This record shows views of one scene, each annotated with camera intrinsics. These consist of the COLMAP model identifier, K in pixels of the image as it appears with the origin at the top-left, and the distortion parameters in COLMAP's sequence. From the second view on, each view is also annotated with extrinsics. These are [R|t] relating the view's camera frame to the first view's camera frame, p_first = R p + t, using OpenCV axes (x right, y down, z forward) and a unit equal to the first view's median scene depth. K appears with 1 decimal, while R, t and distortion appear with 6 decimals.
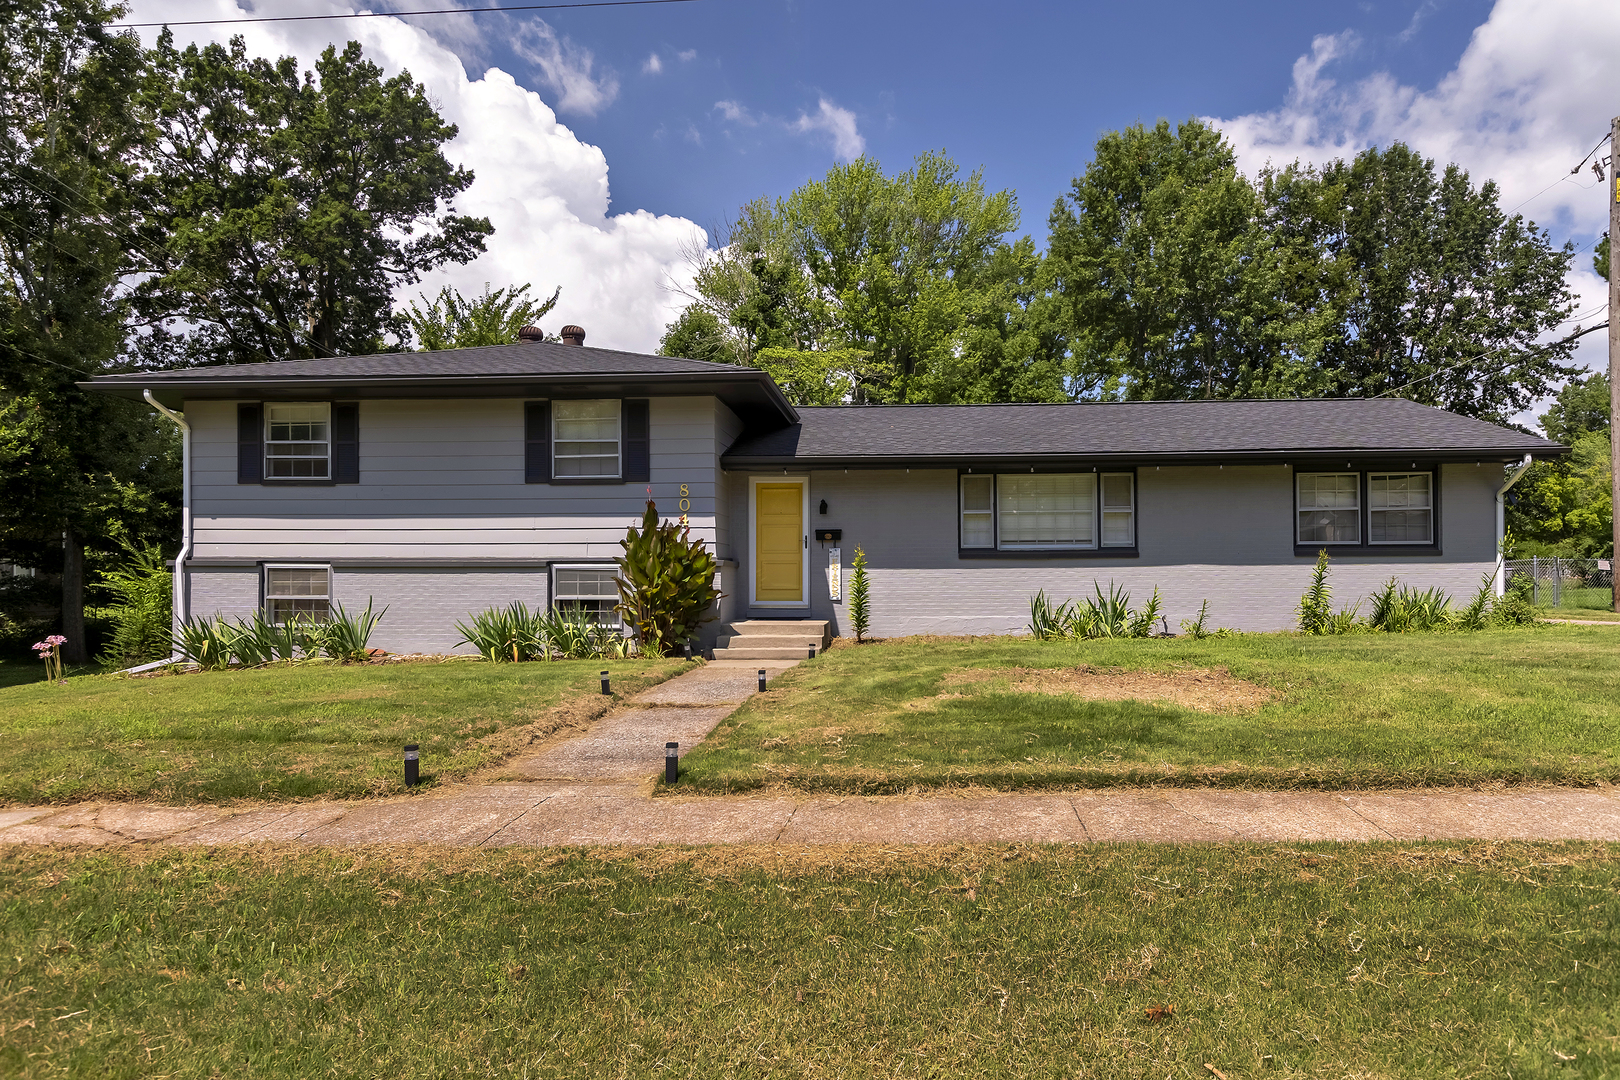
lens RADIAL K [[962.5, 0, 810.5], [0, 962.5, 546.5], [0, 0, 1]] dist [0.007942, 0.000969]
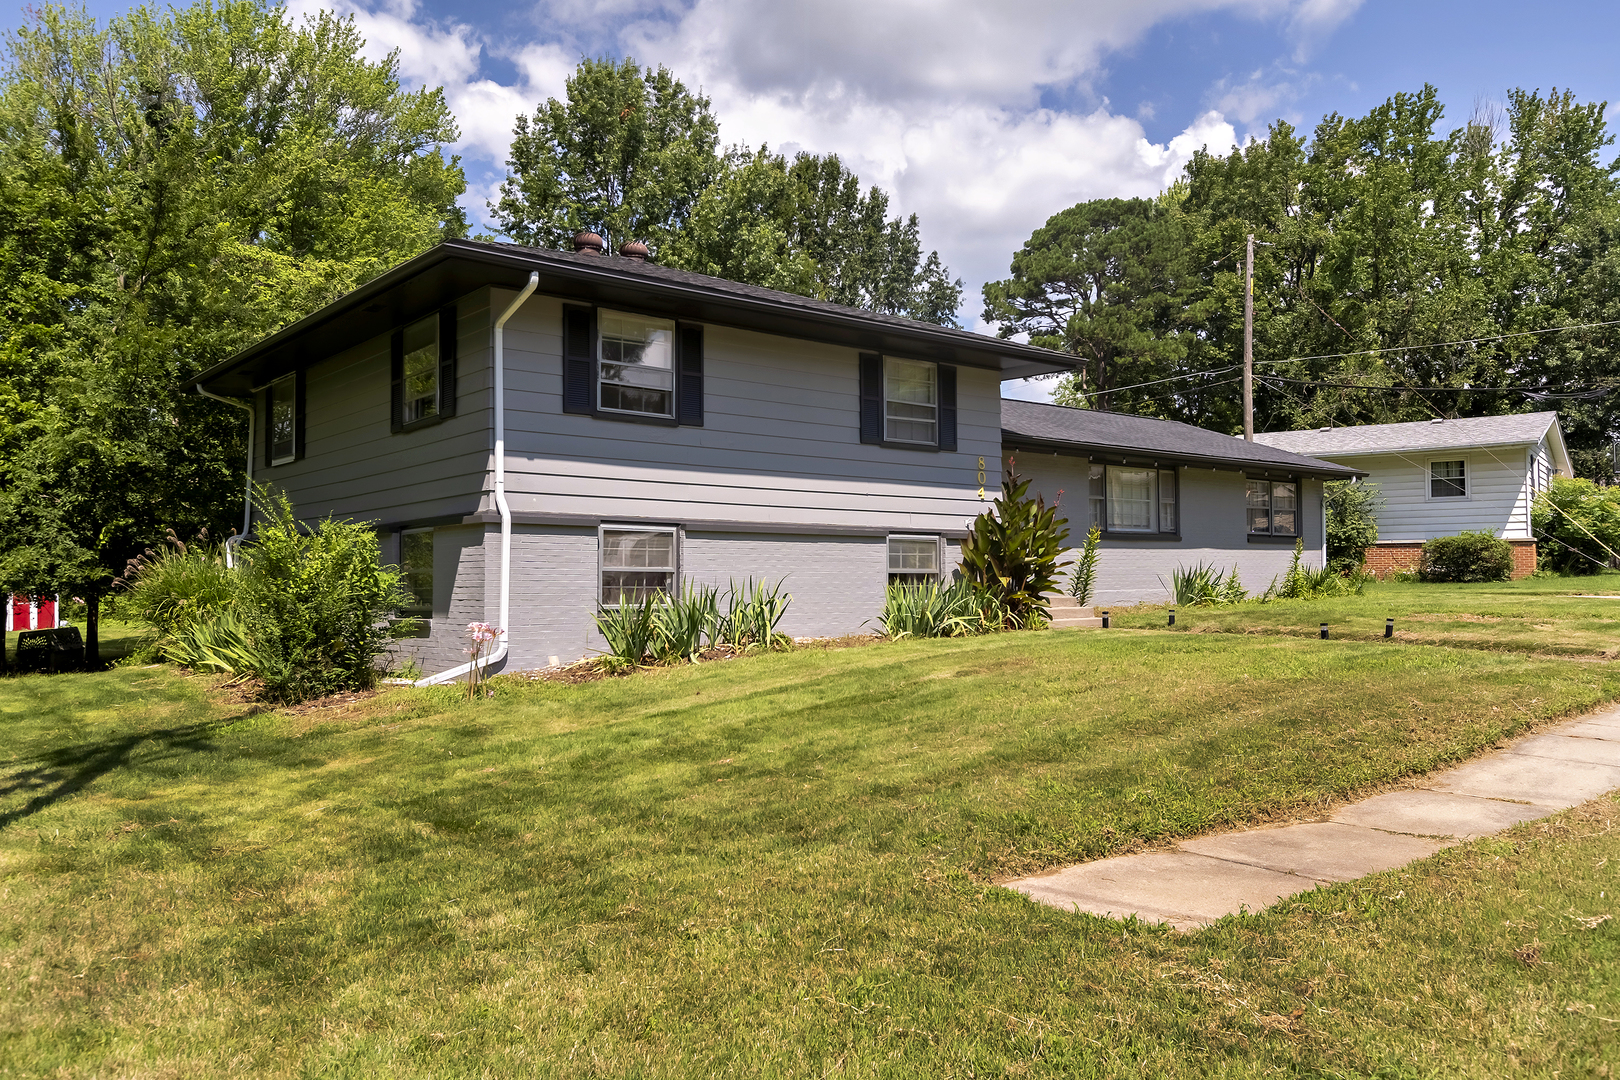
lens RADIAL K [[1243.9, 0, 810.9], [0, 1243.9, 544.8], [0, 0, 1]] dist [-0.005090, -0.000287]
pose [[0.710425, 0.018466, 0.703531, -1.127132], [-0.021808, 0.999753, -0.004220, 0.034470], [-0.703435, -0.012344, 0.710652, 0.204438]]
